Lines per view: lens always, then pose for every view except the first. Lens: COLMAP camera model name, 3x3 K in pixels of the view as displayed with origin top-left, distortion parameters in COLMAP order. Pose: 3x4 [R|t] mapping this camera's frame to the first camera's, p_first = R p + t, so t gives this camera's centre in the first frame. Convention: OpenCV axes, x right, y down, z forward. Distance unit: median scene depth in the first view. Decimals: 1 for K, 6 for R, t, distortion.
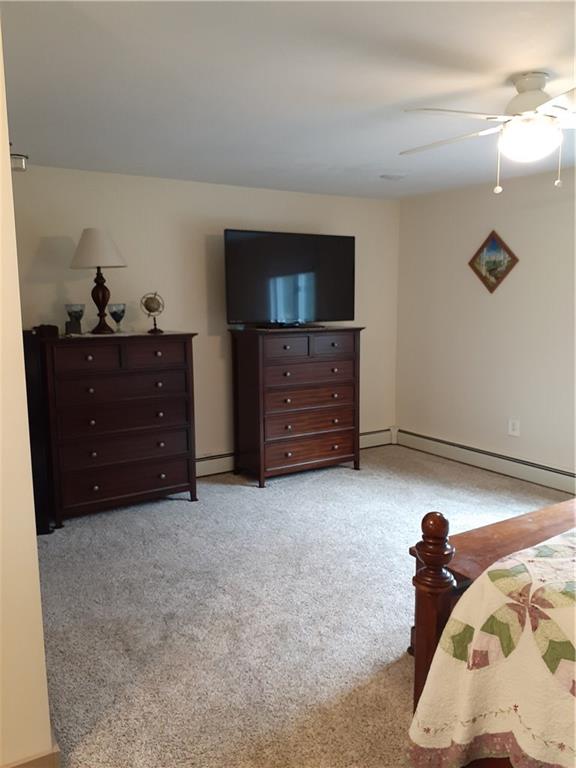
lens RADIAL K [[619.1, 0, 287.6], [0, 619.1, 379.7], [0, 0, 1]] dist [0.037444, -0.075293]
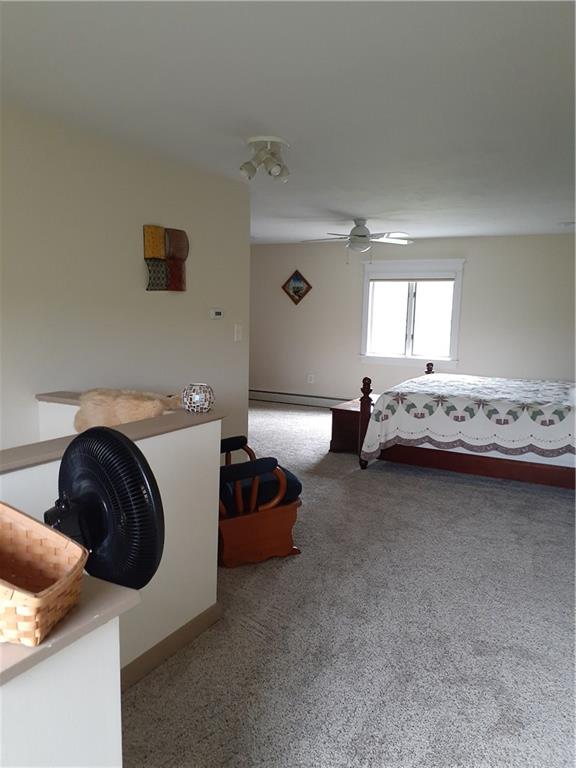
lens RADIAL K [[619.1, 0, 287.5], [0, 619.1, 386.5], [0, 0, 1]] dist [0.037444, -0.075293]
pose [[0.865269, -0.032512, 0.500253, -0.597636], [0.033998, 0.999403, 0.006148, 0.084187], [-0.500154, 0.011688, 0.865858, -0.531323]]
